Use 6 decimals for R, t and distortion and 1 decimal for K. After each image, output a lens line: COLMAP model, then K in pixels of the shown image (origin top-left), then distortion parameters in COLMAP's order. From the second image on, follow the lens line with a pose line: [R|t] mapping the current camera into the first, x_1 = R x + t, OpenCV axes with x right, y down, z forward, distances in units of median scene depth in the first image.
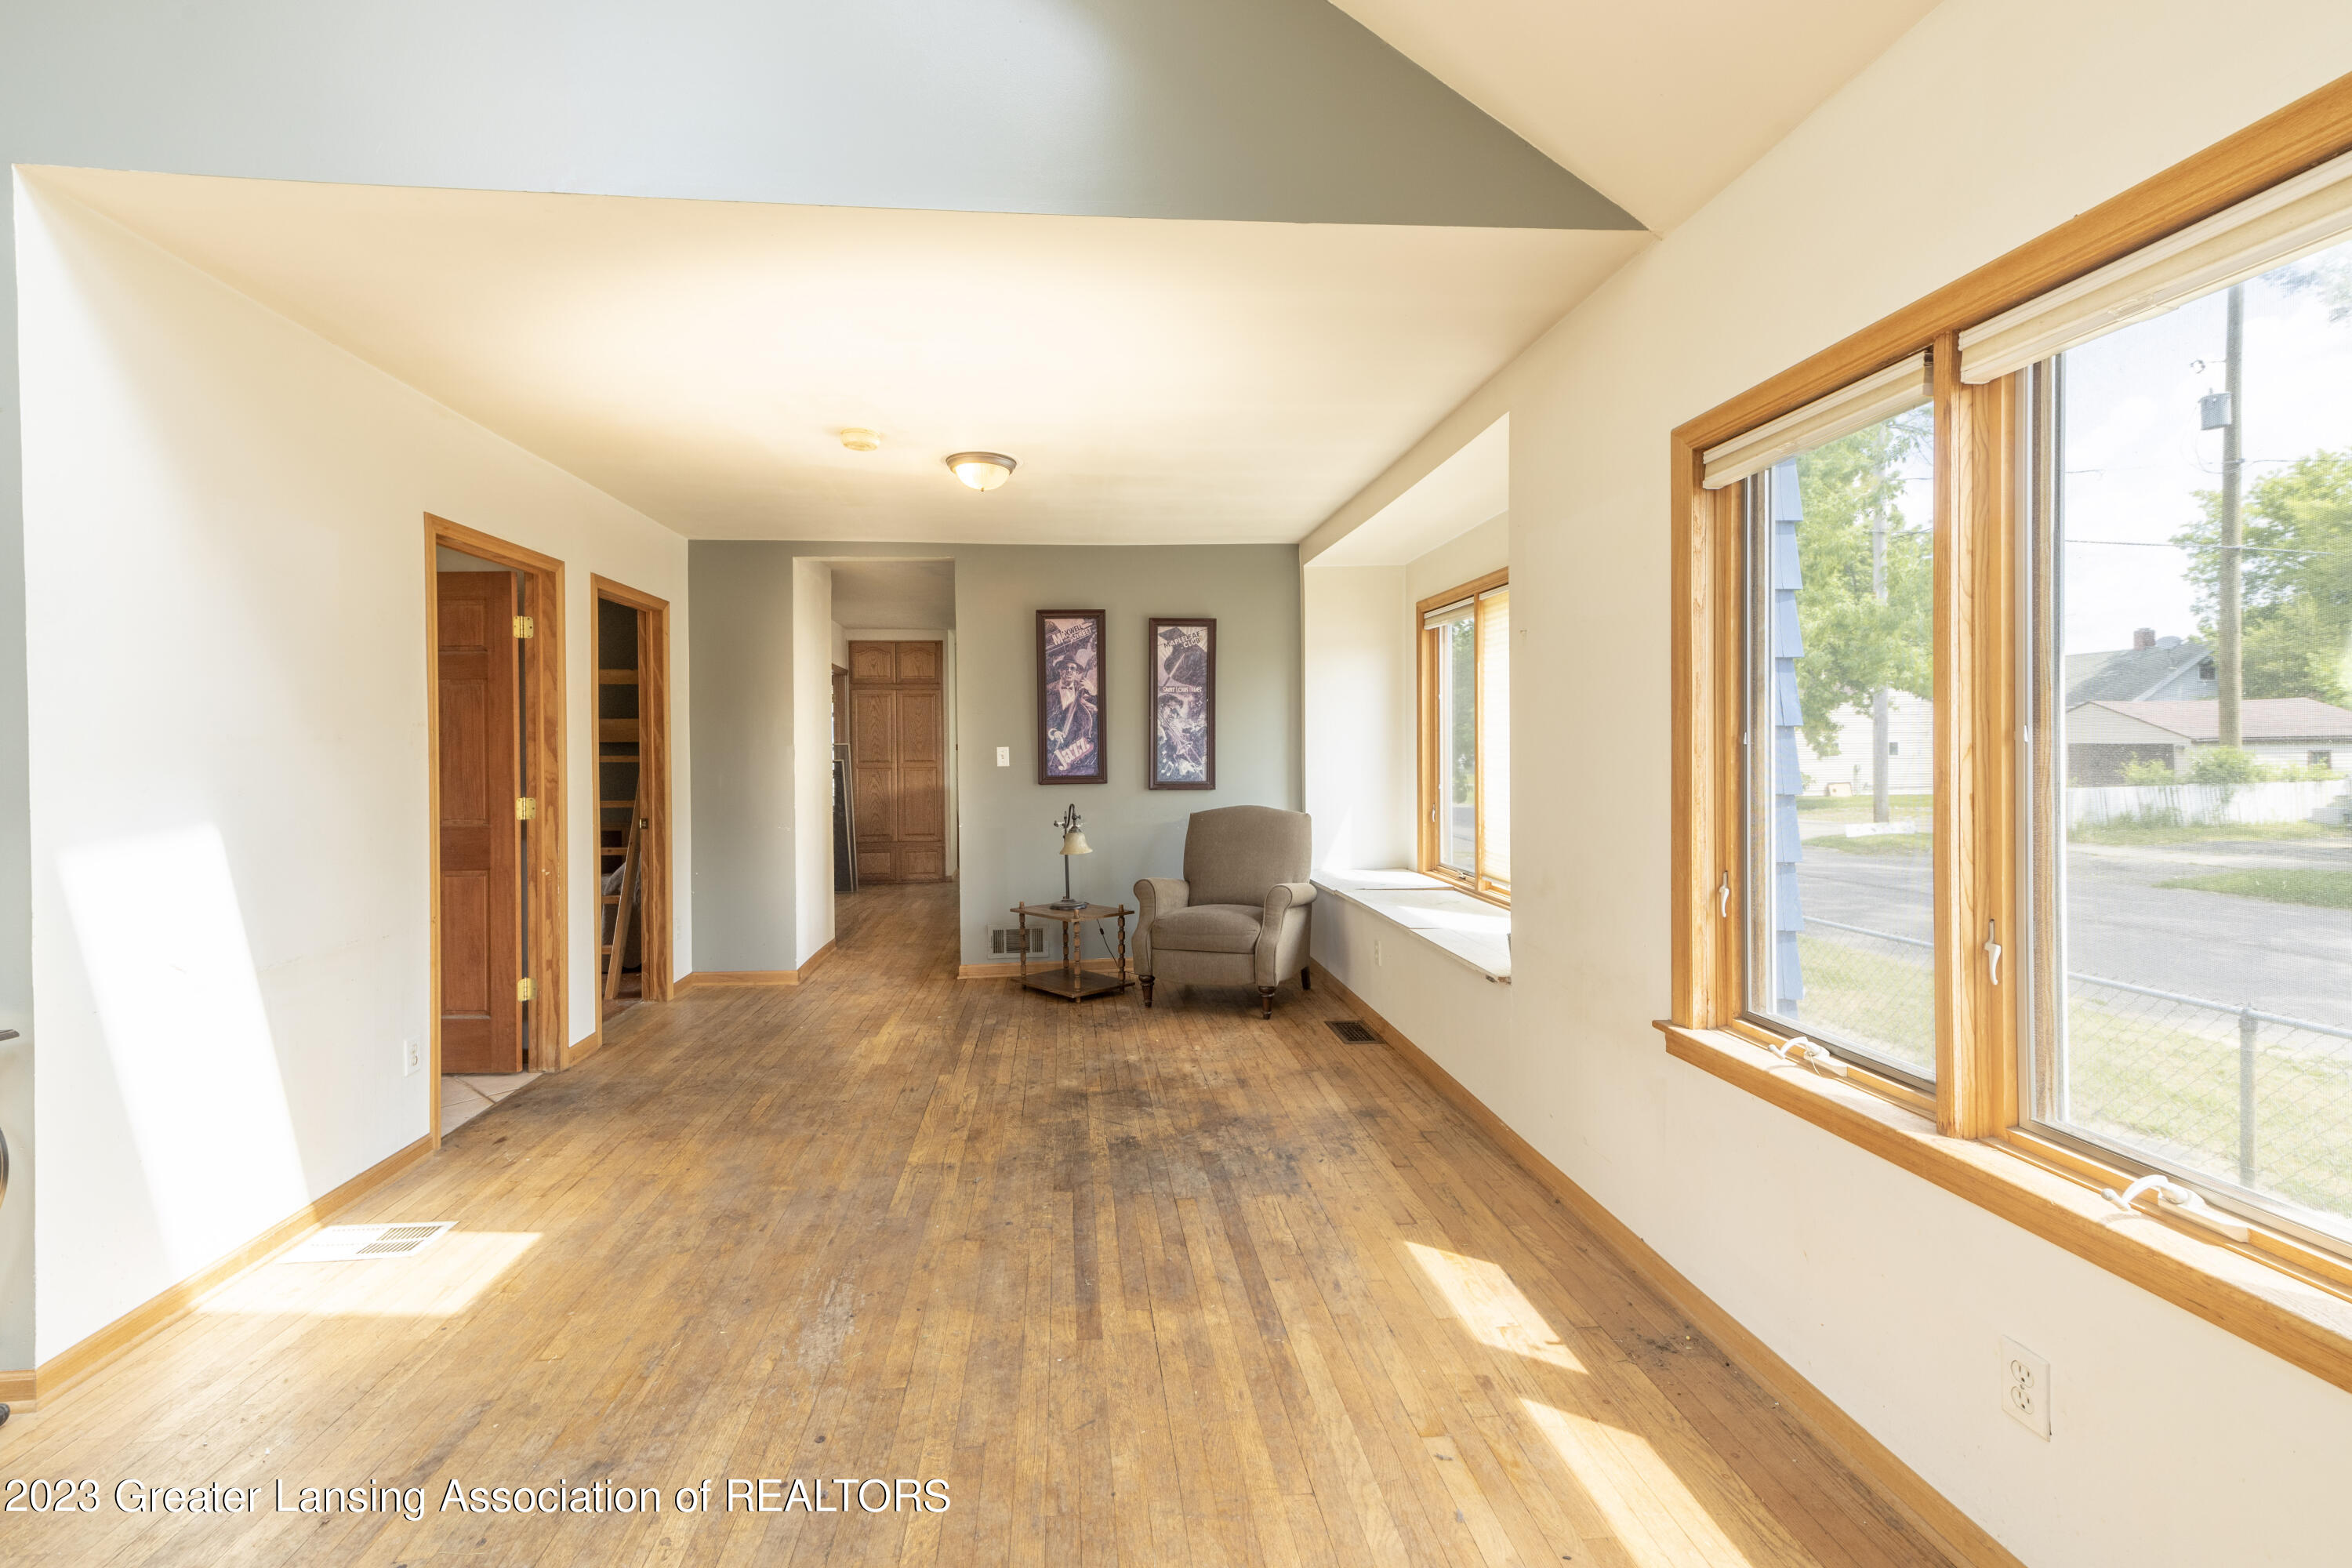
lens RADIAL K [[1020.9, 0, 1171.6], [0, 1020.9, 762.7], [0, 0, 1]] dist [0.000472, -0.000060]
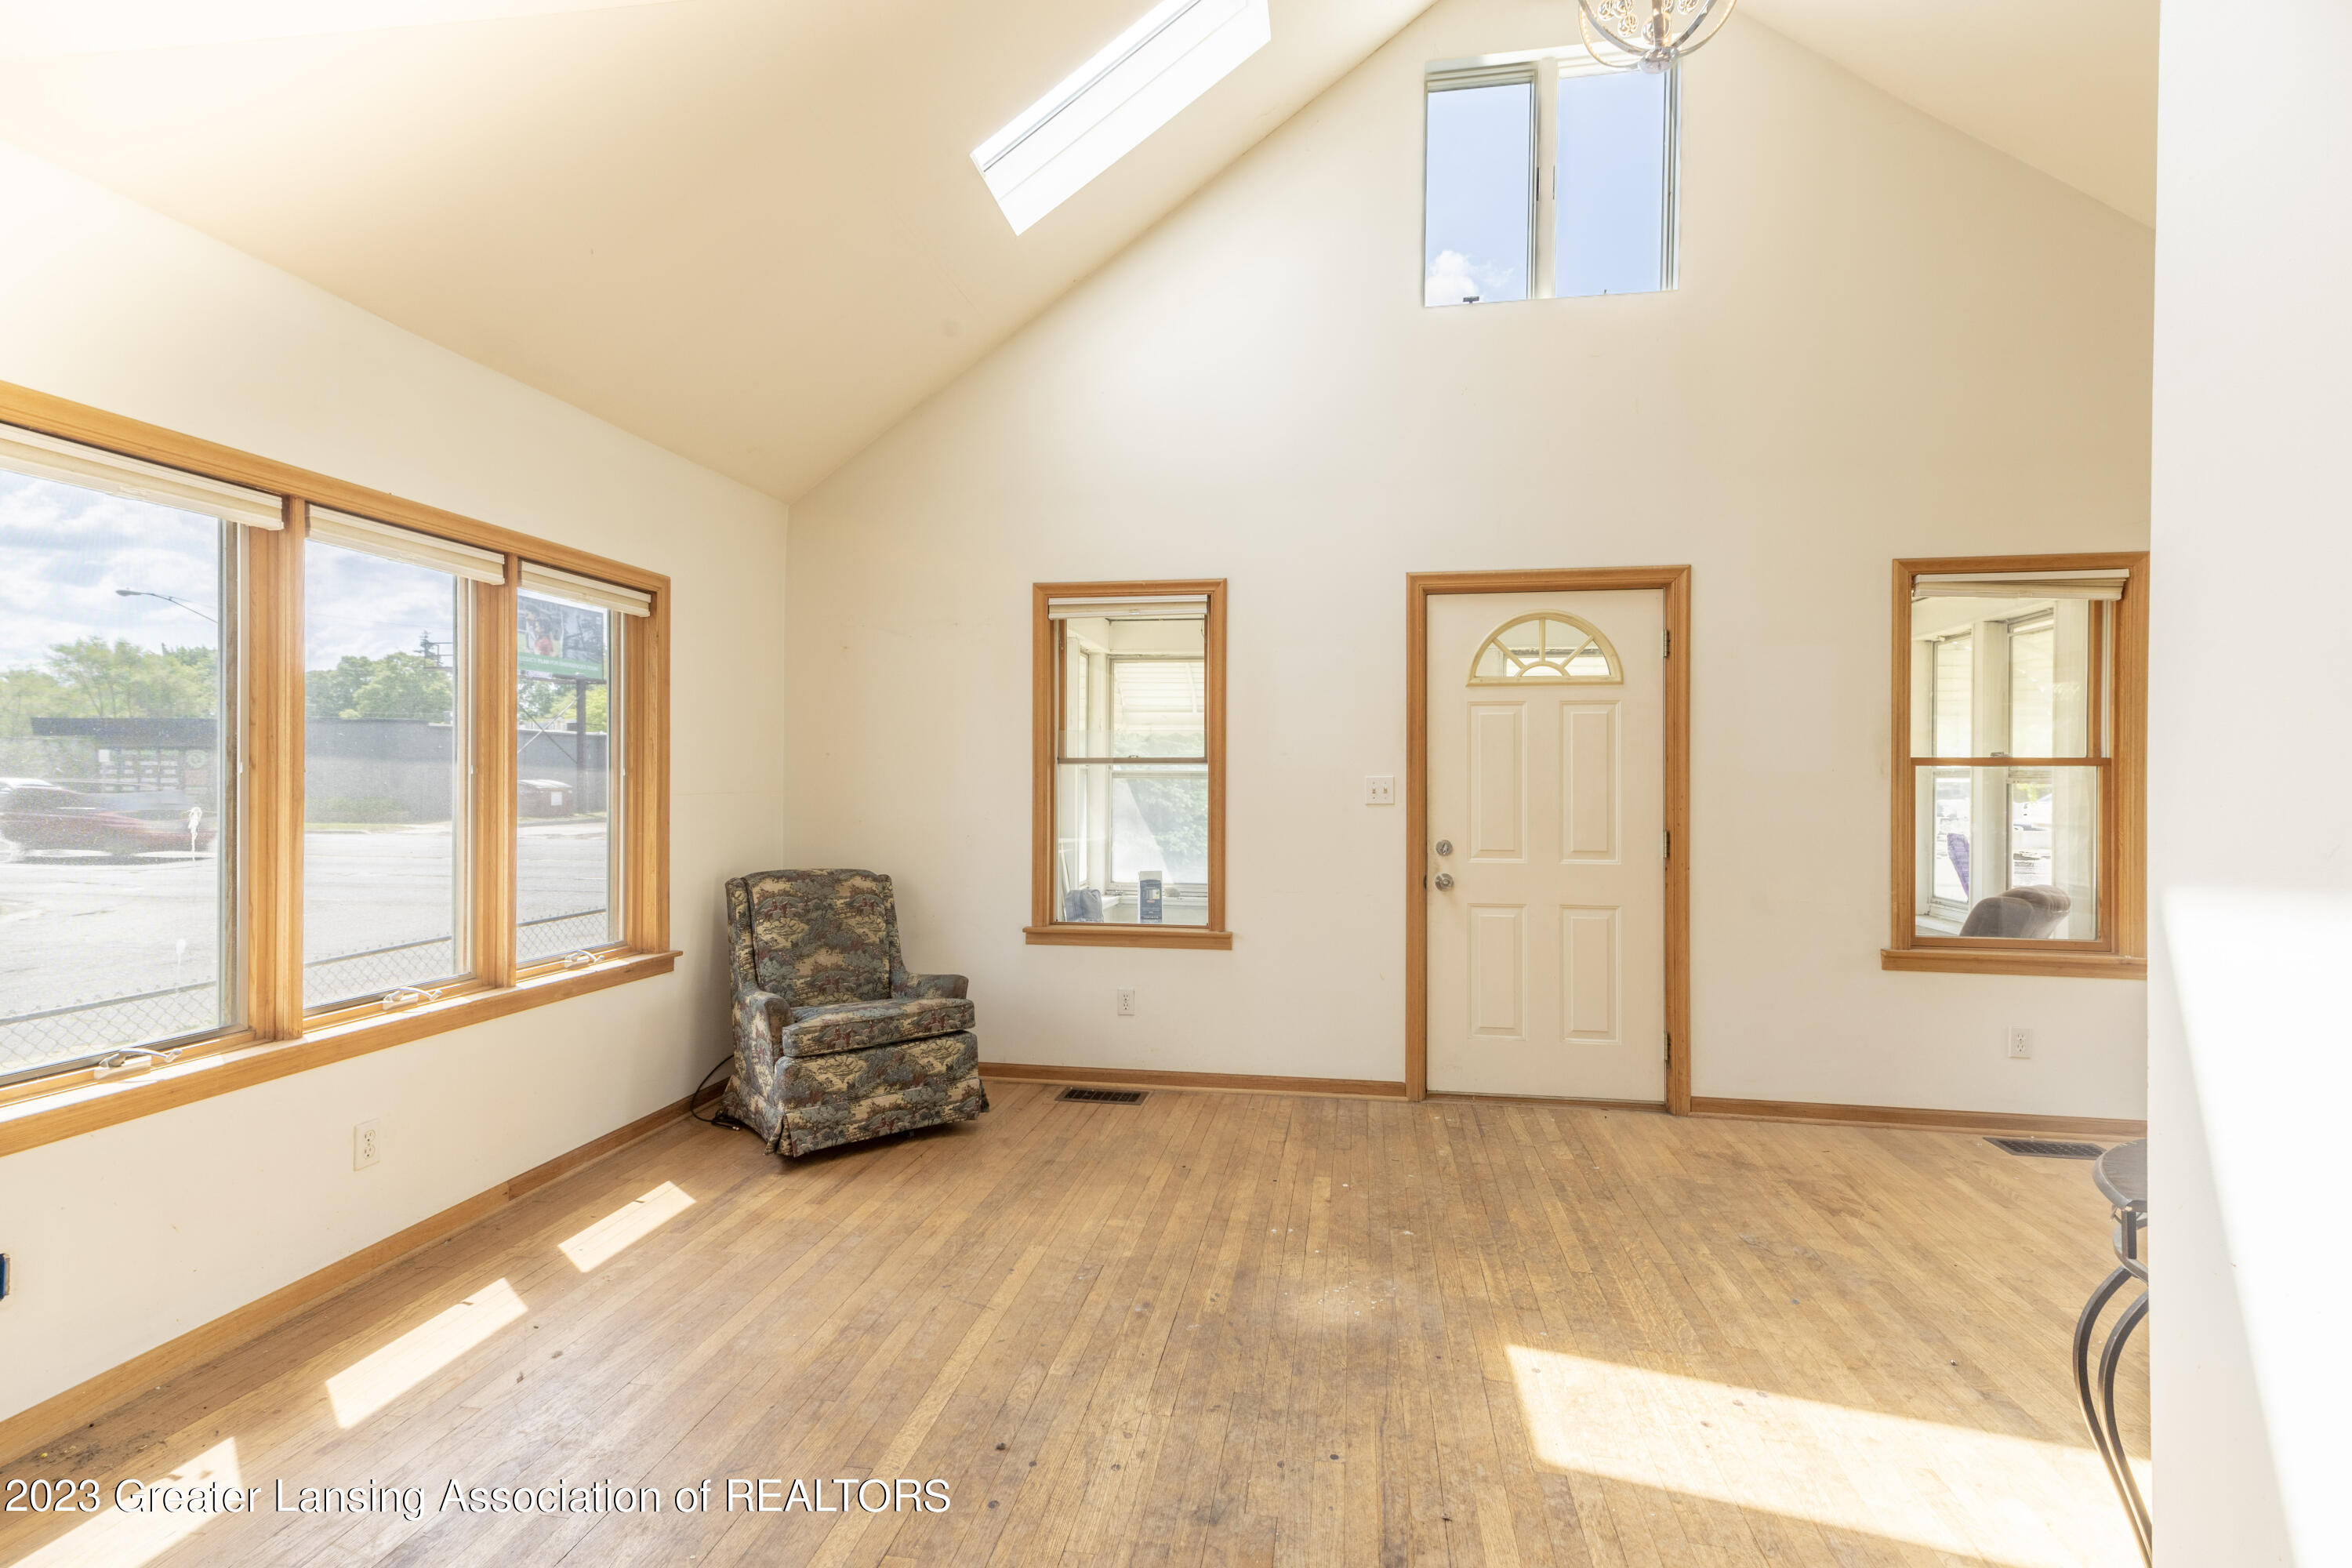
lens RADIAL K [[1020.9, 0, 1176.8], [0, 1020.9, 782.6], [0, 0, 1]] dist [0.000472, -0.000060]
pose [[-0.970061, 0.002979, 0.242844, -0.729936], [0.007294, 0.999831, 0.016872, -0.016659], [-0.242753, 0.018138, -0.969919, 1.838204]]
